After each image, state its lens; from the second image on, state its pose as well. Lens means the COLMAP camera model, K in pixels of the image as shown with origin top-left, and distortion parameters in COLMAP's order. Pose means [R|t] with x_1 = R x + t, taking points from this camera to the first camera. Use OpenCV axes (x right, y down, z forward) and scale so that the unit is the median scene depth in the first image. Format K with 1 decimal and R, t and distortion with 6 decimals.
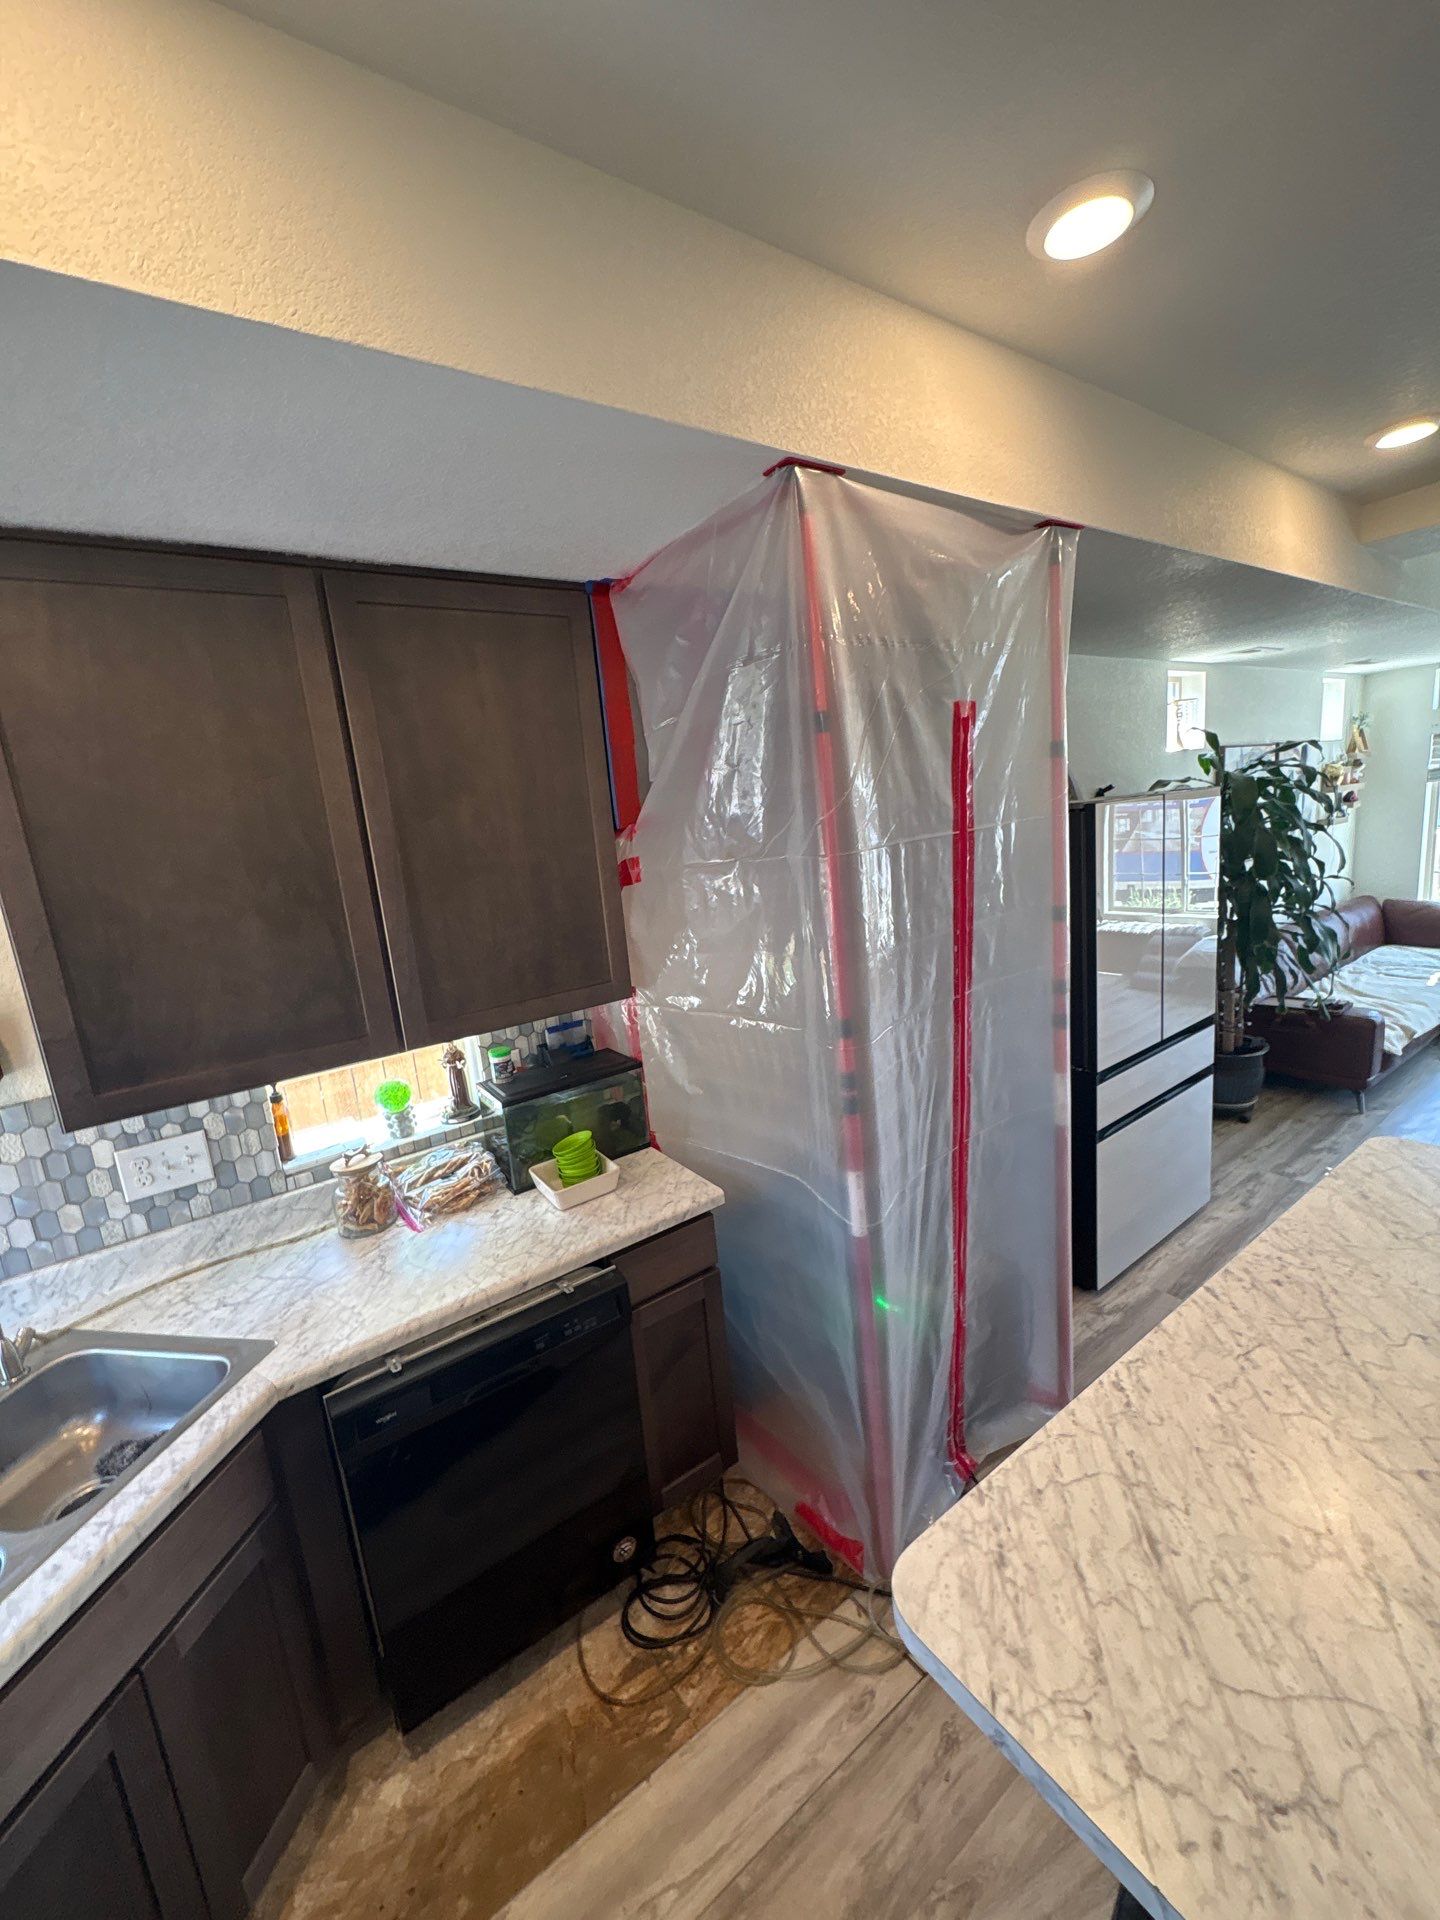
lens RADIAL K [[765.7, 0, 721.1], [0, 765.7, 957.9], [0, 0, 1]] dist [-0.002881, 0.001174]
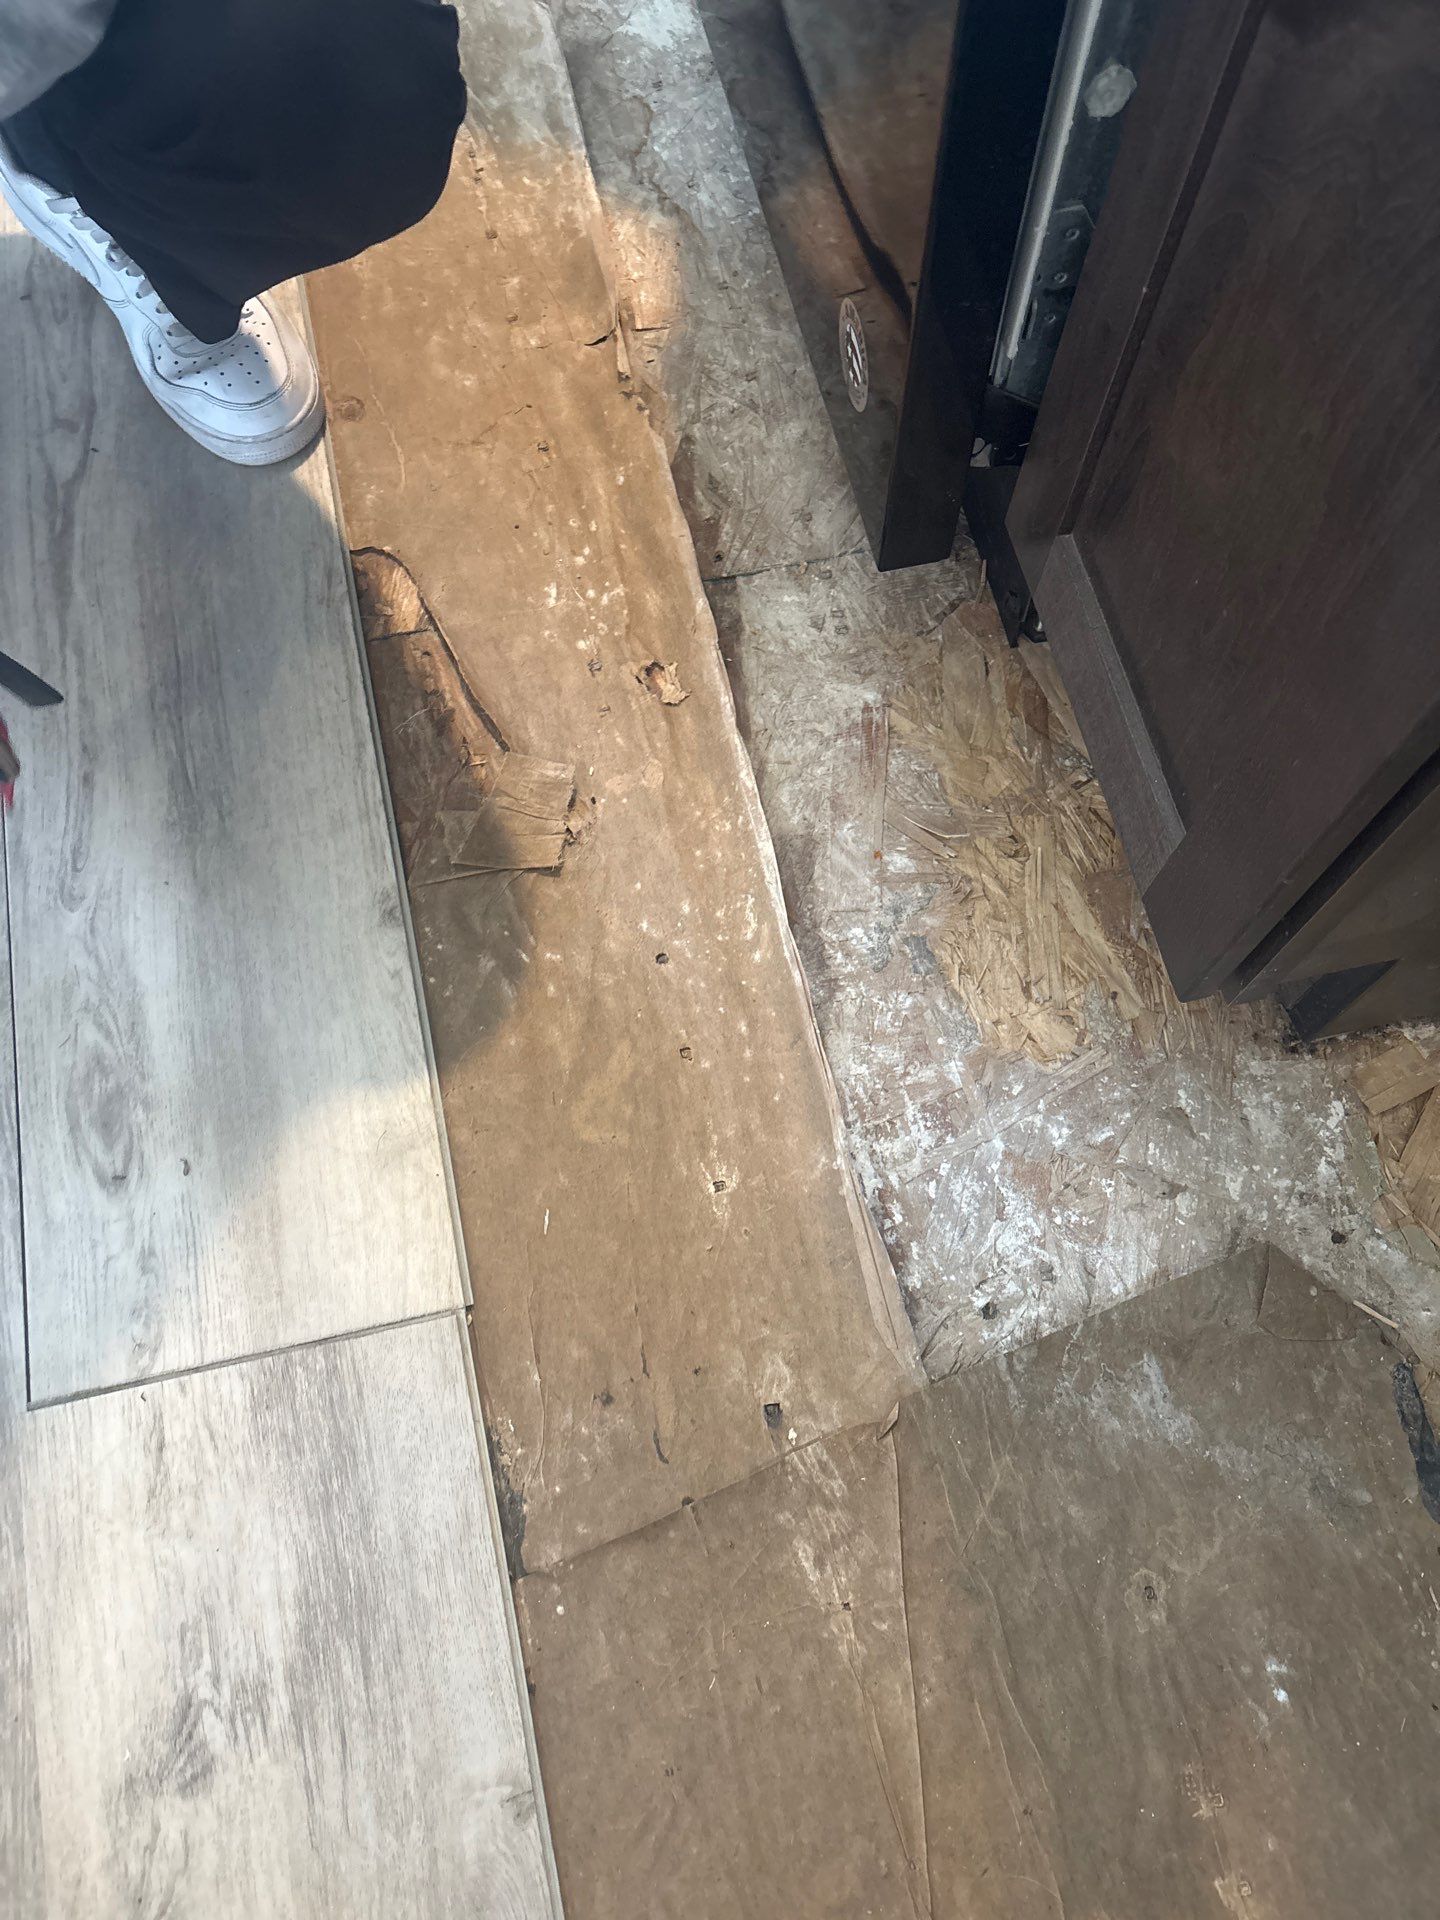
lens RADIAL K [[1465.4, 0, 711.7], [0, 1465.4, 937.0], [0, 0, 1]] dist [0.039275, -0.050470]
pose [[-0.380647, 0.879537, -0.285521, 0.200085], [-0.154861, 0.243773, 0.957389, 0.465123], [0.911661, 0.408643, 0.043414, 1.186875]]
